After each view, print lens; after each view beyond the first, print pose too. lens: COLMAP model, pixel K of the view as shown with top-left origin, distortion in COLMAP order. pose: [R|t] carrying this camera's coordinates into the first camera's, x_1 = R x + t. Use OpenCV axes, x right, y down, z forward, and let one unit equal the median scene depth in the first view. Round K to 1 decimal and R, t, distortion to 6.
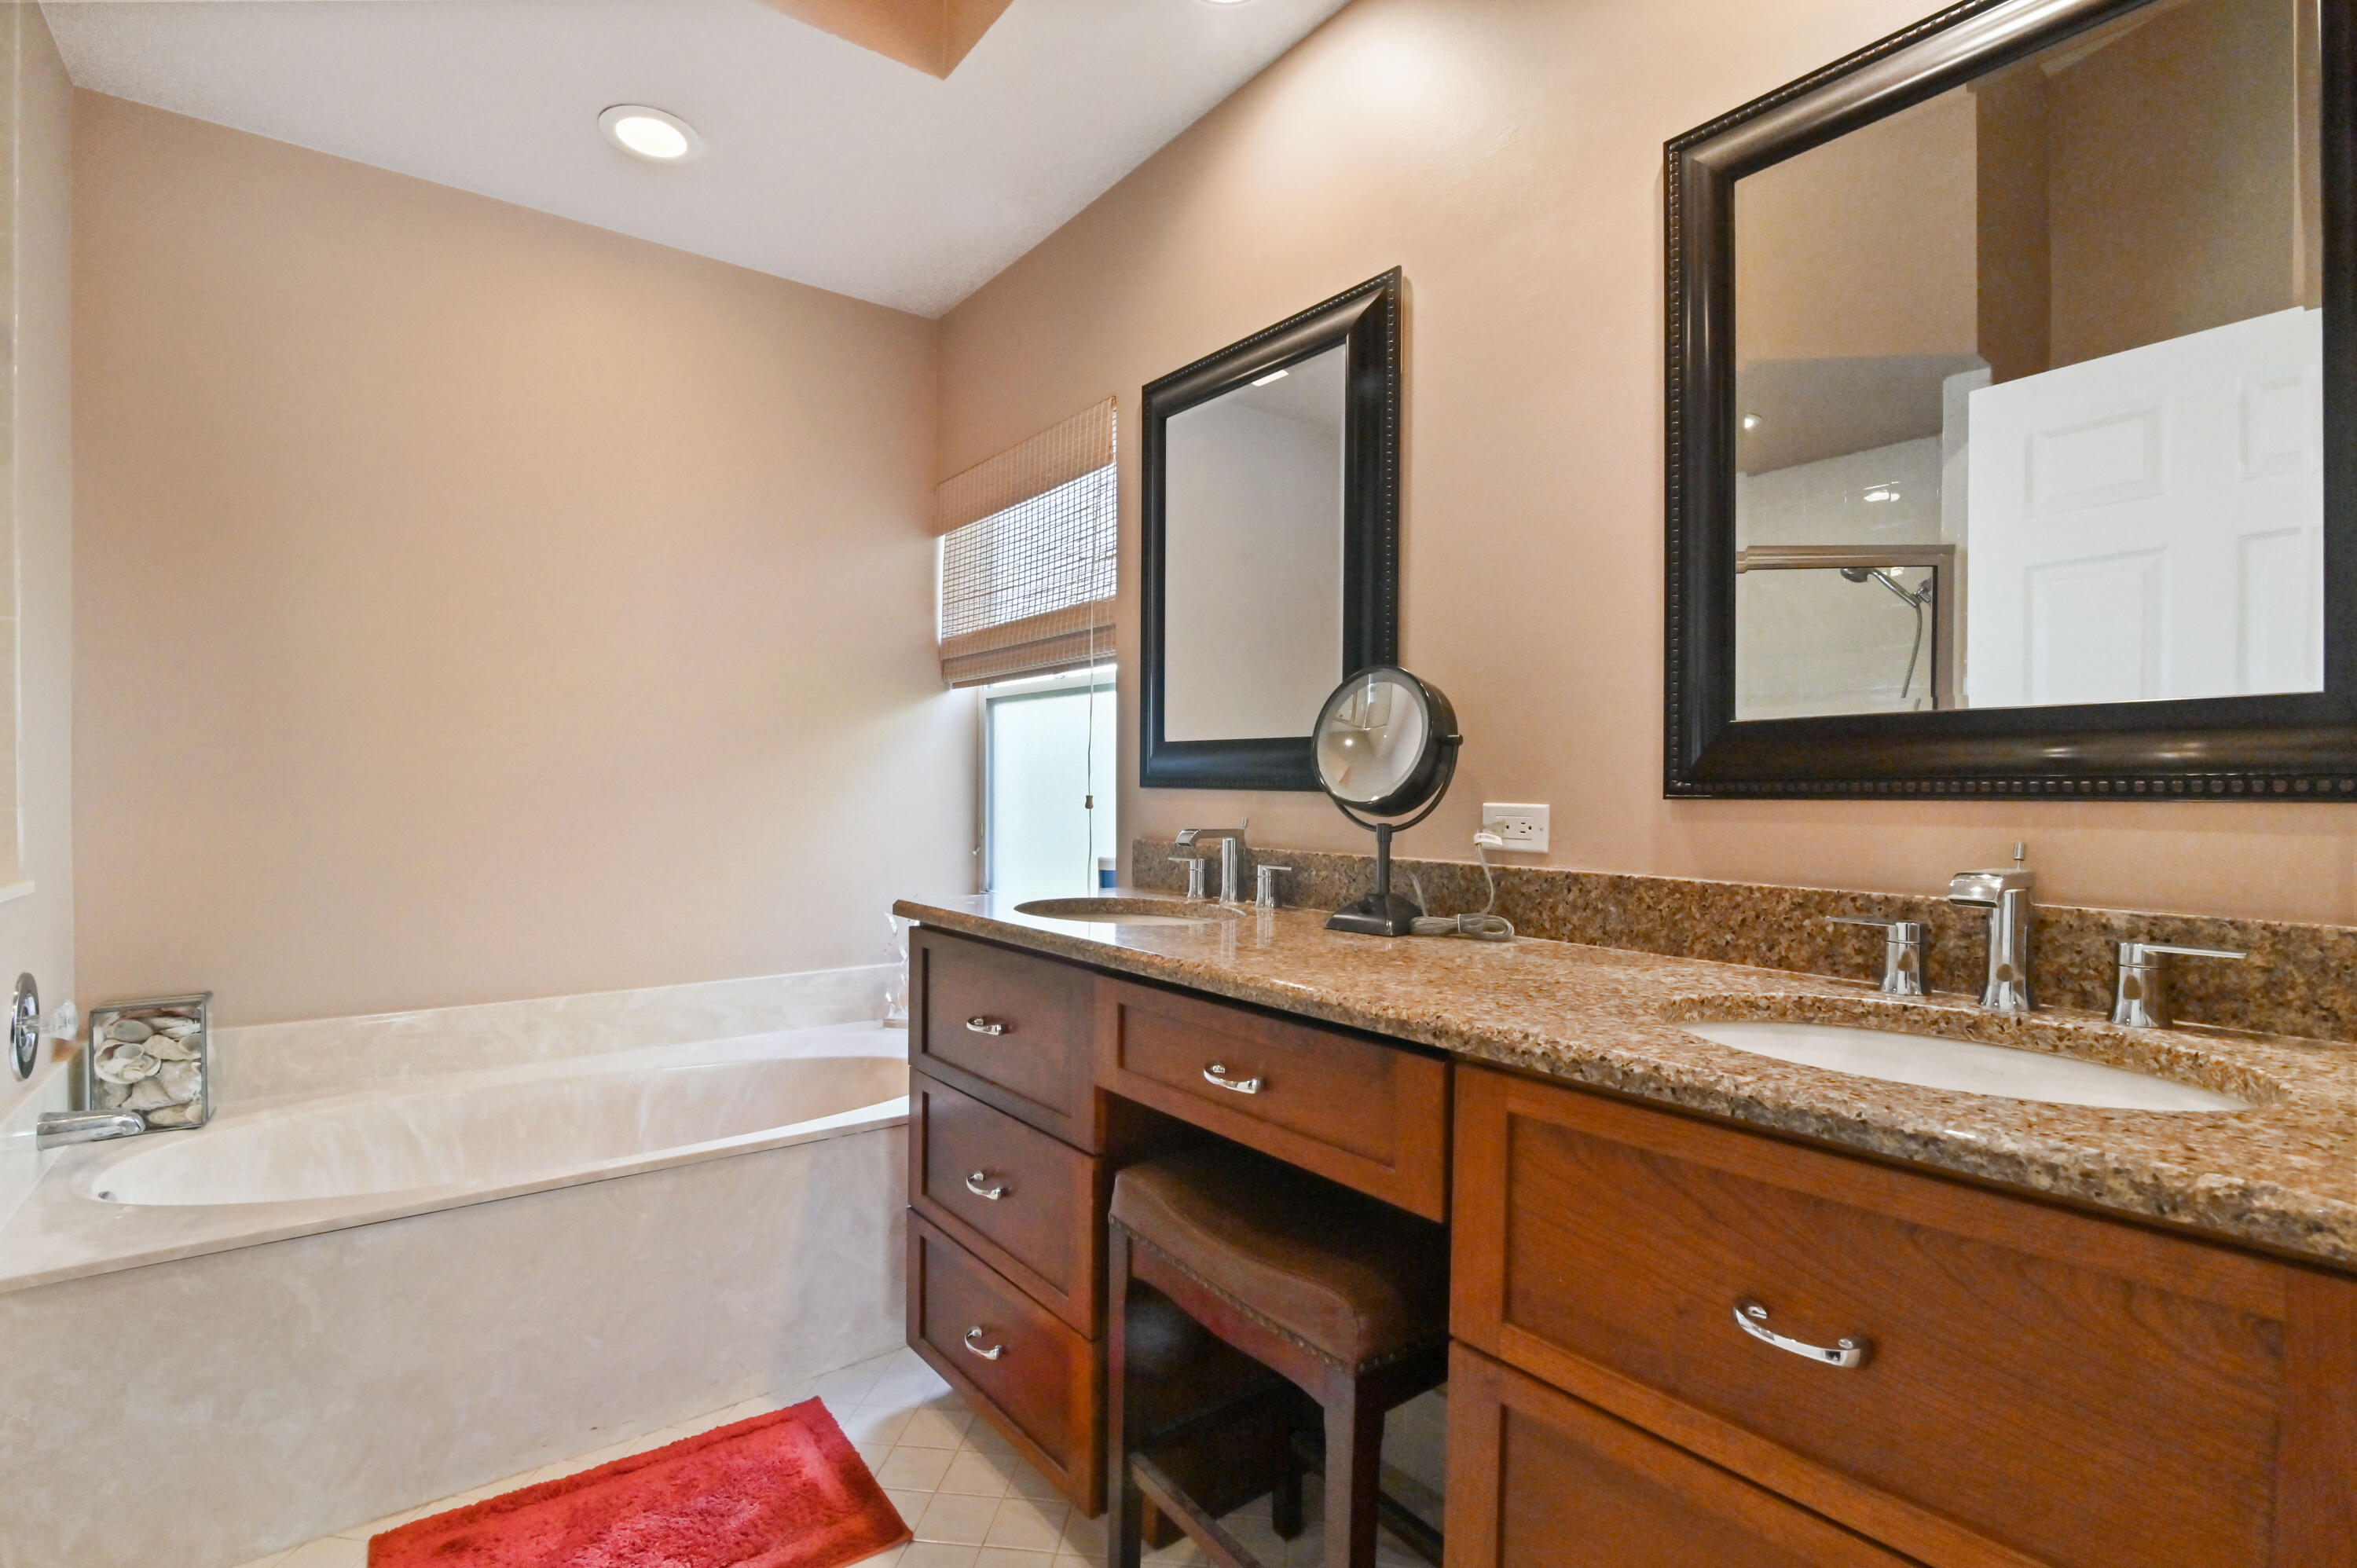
lens RADIAL K [[1099.4, 0, 1166.3], [0, 1099.4, 798.8], [0, 0, 1]] dist [-0.014421, 0.003514]
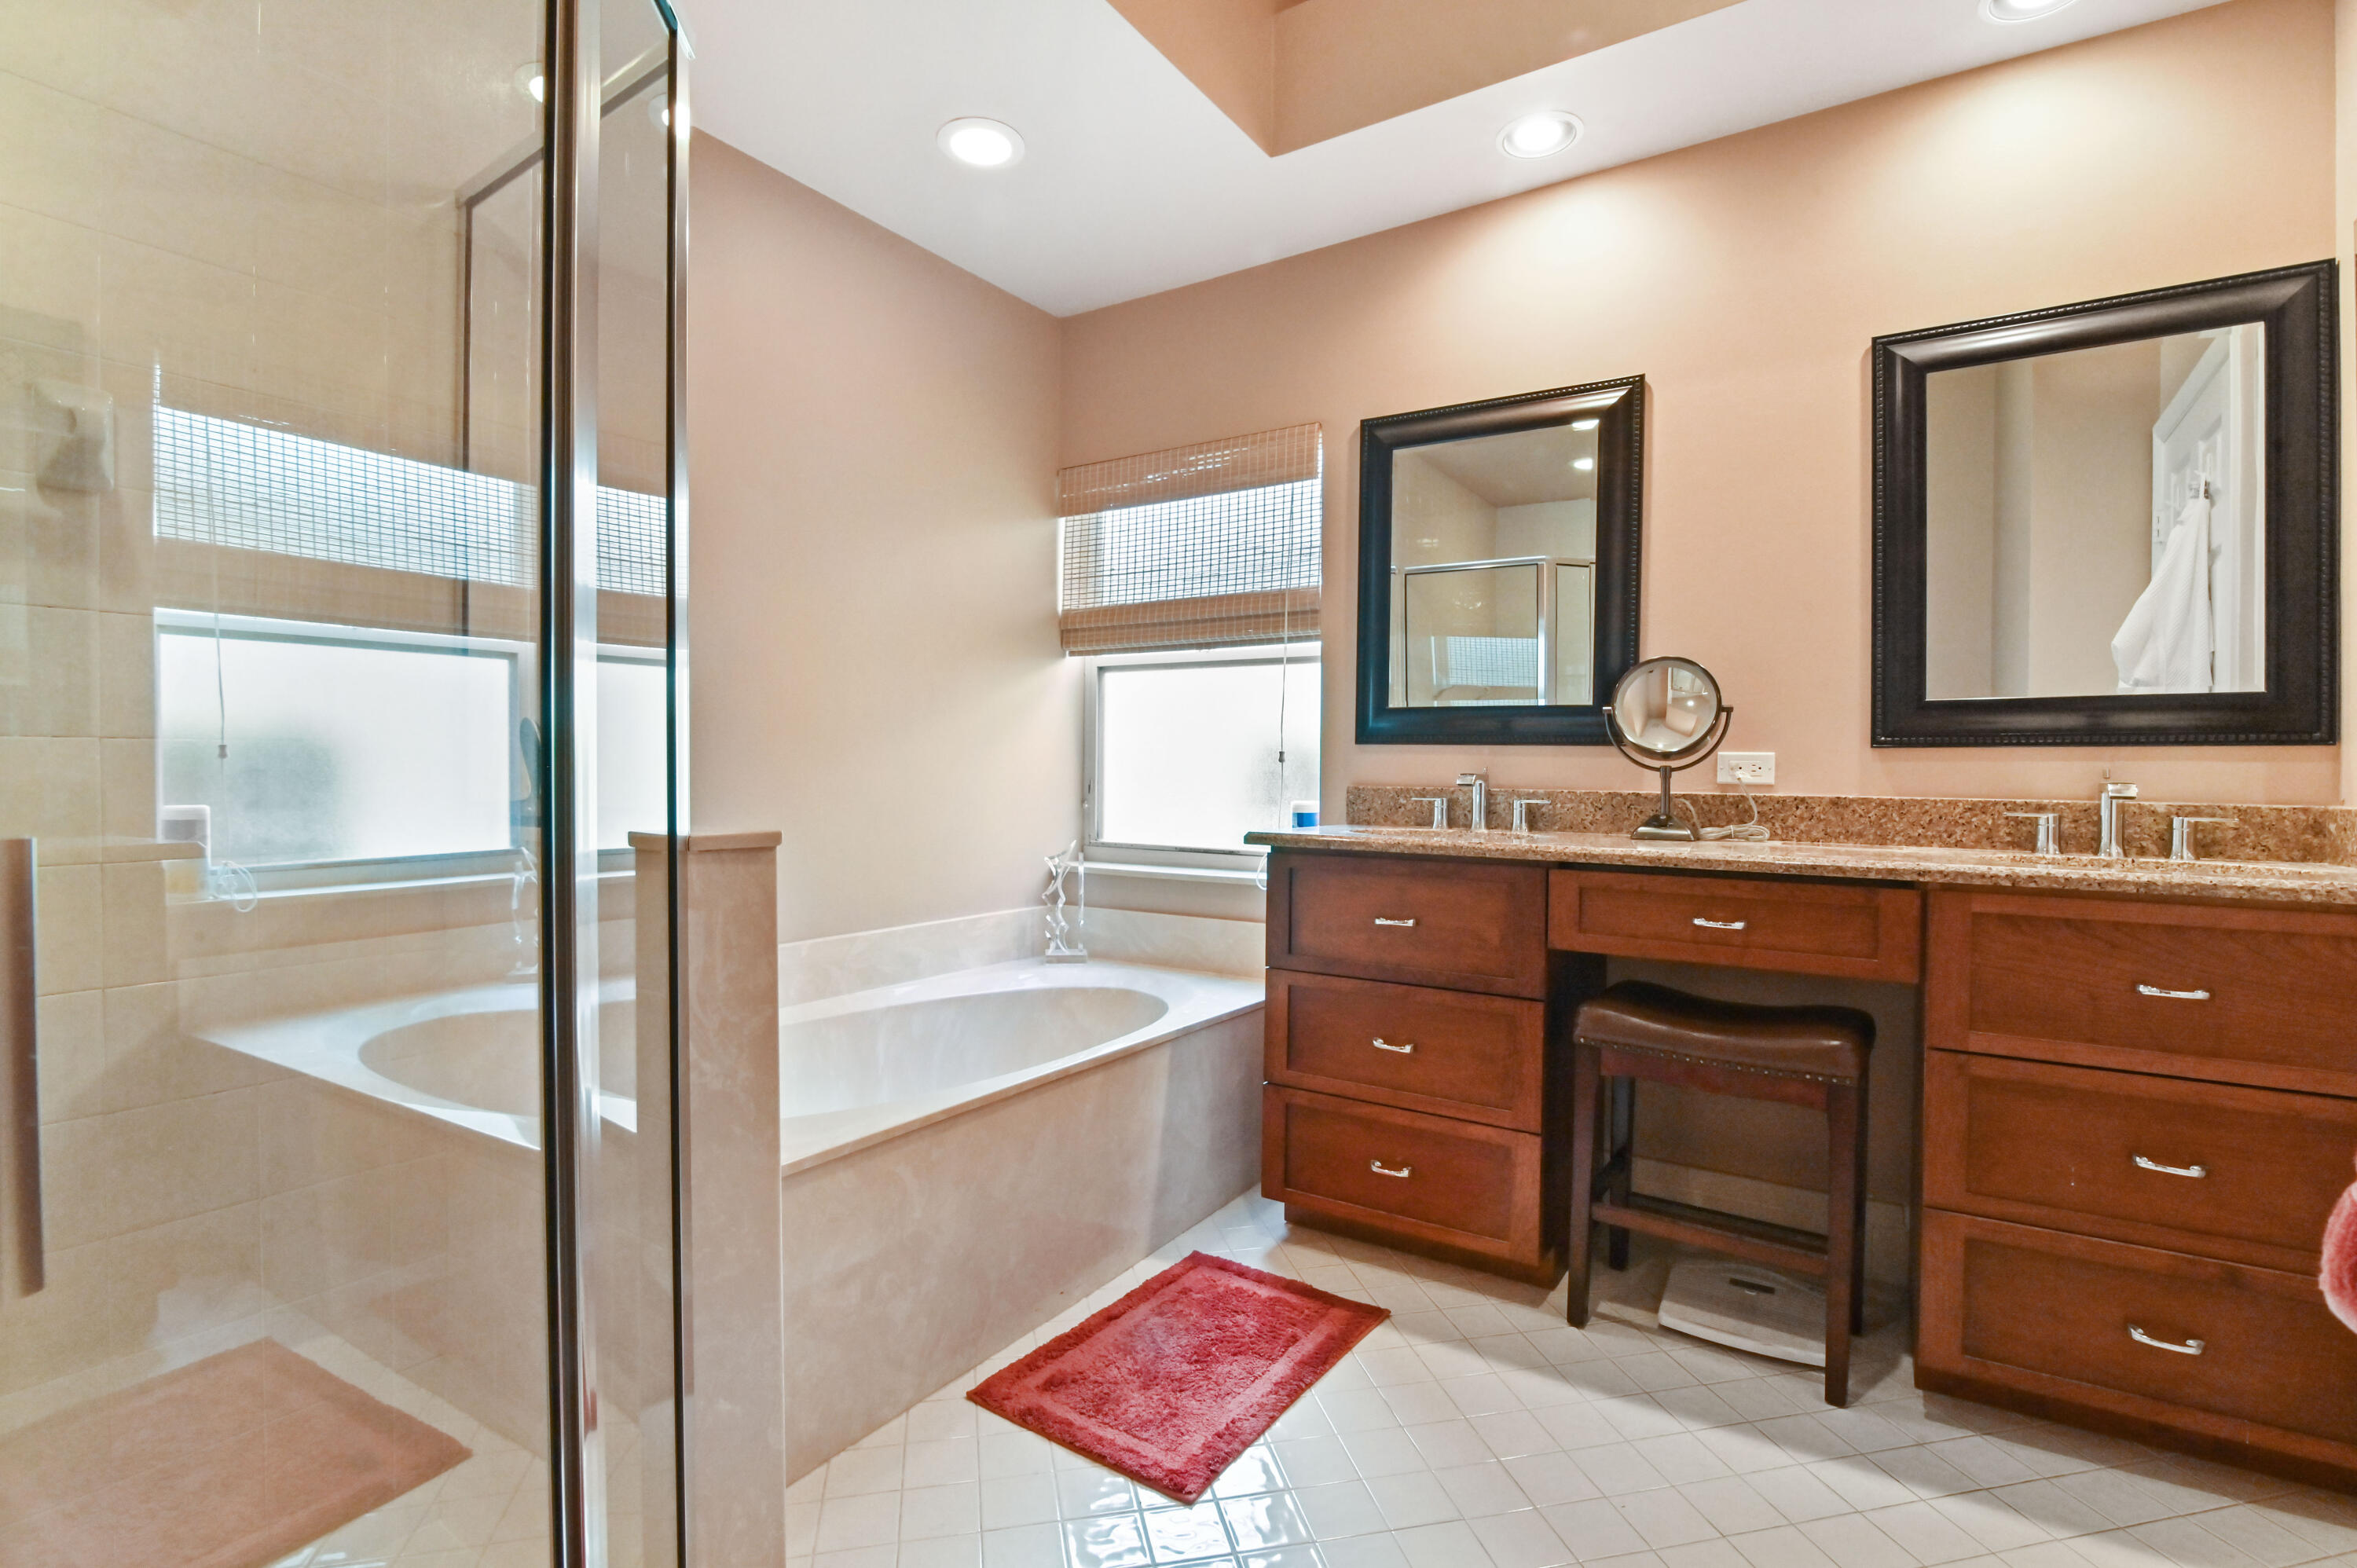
lens RADIAL K [[1099.4, 0, 1205.1], [0, 1099.4, 775.7], [0, 0, 1]] dist [-0.014421, 0.003514]
pose [[0.940932, 0.003884, 0.338573, -0.864442], [-0.003447, 0.999992, -0.001892, 0.040716], [-0.338577, 0.000613, 0.940938, -0.151256]]
